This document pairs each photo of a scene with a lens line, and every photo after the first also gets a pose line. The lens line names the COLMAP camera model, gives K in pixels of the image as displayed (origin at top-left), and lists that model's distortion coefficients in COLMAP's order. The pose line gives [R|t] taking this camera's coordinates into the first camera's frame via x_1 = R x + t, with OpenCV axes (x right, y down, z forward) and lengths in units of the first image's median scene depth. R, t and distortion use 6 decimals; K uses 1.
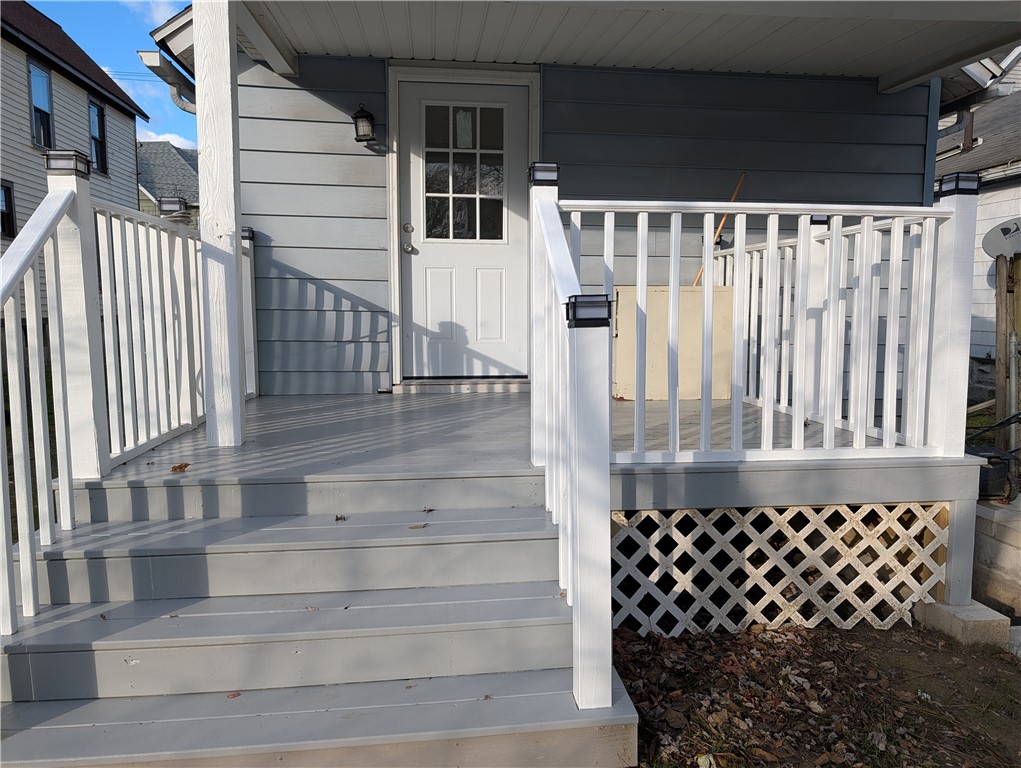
lens RADIAL K [[734.6, 0, 511.4], [0, 734.6, 378.5], [0, 0, 1]] dist [0.015824, -0.020323]
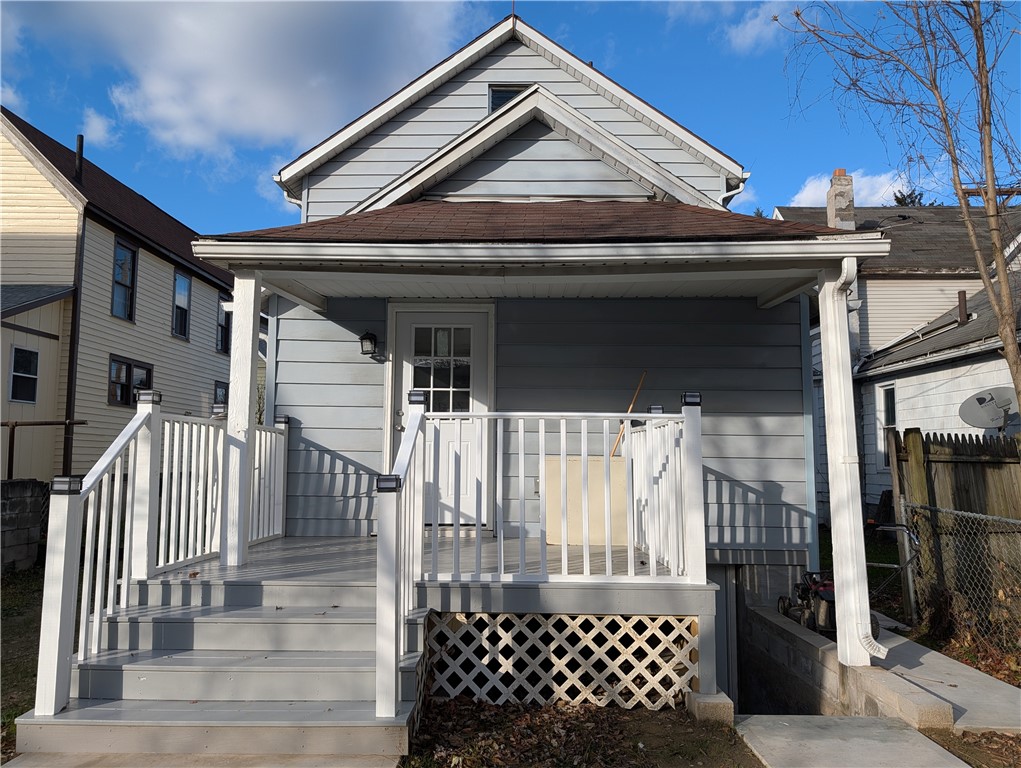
lens RADIAL K [[734.6, 0, 511.0], [0, 734.6, 386.1], [0, 0, 1]] dist [0.015824, -0.020323]
pose [[0.989560, -0.009790, -0.143792, 0.450863], [-0.018524, 0.980776, -0.194255, 0.012964], [0.142929, 0.194891, 0.970355, -0.529275]]
